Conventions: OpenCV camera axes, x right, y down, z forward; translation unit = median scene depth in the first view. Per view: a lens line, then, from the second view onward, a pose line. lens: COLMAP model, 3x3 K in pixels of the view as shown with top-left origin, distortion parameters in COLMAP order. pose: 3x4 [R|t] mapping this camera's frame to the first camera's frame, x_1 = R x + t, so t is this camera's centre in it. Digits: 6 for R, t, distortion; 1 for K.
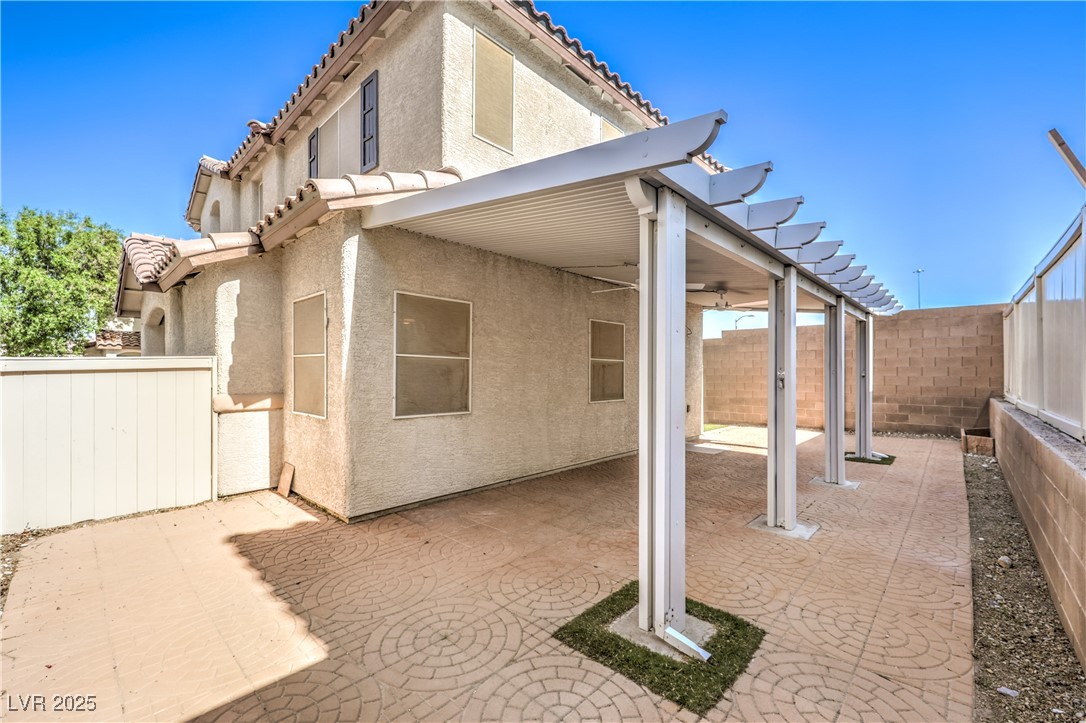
lens RADIAL K [[442.3, 0, 542.2], [0, 442.3, 371.3], [0, 0, 1]] dist [-0.000344, 0.000063]
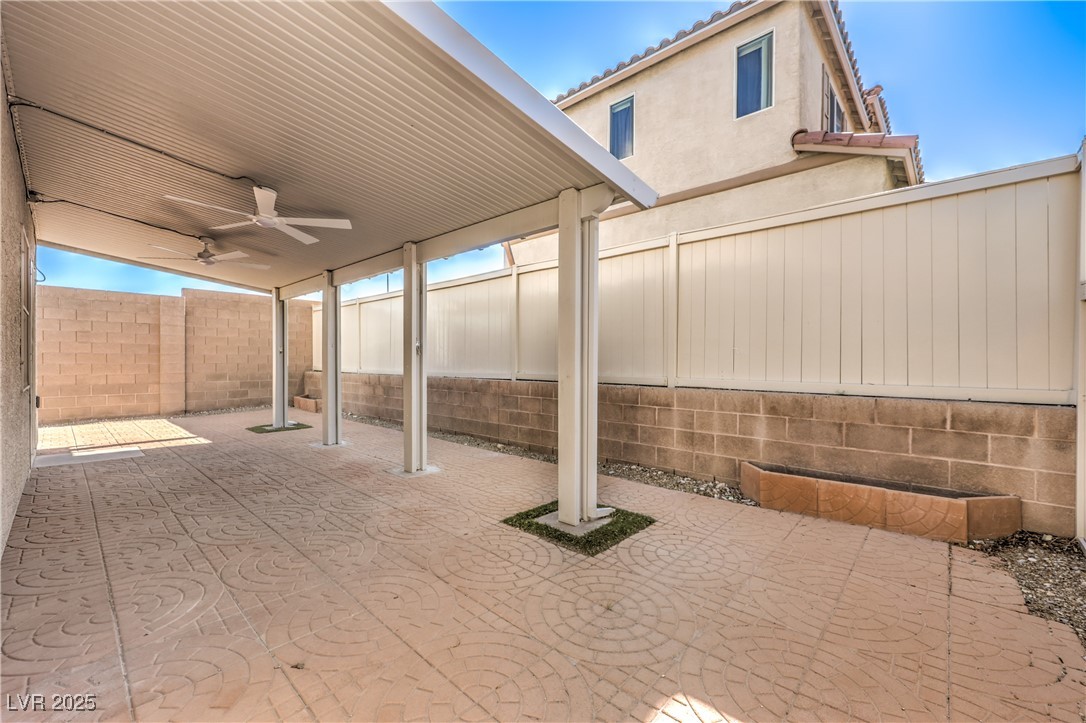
lens RADIAL K [[448.4, 0, 543.0], [0, 448.4, 361.5], [0, 0, 1]] dist [-0.002097, -0.000123]
pose [[-0.012919, -0.000596, 0.999916, -1.053367], [-0.003211, 0.999995, 0.000555, 0.092109], [-0.999911, -0.003203, -0.012921, 1.069547]]
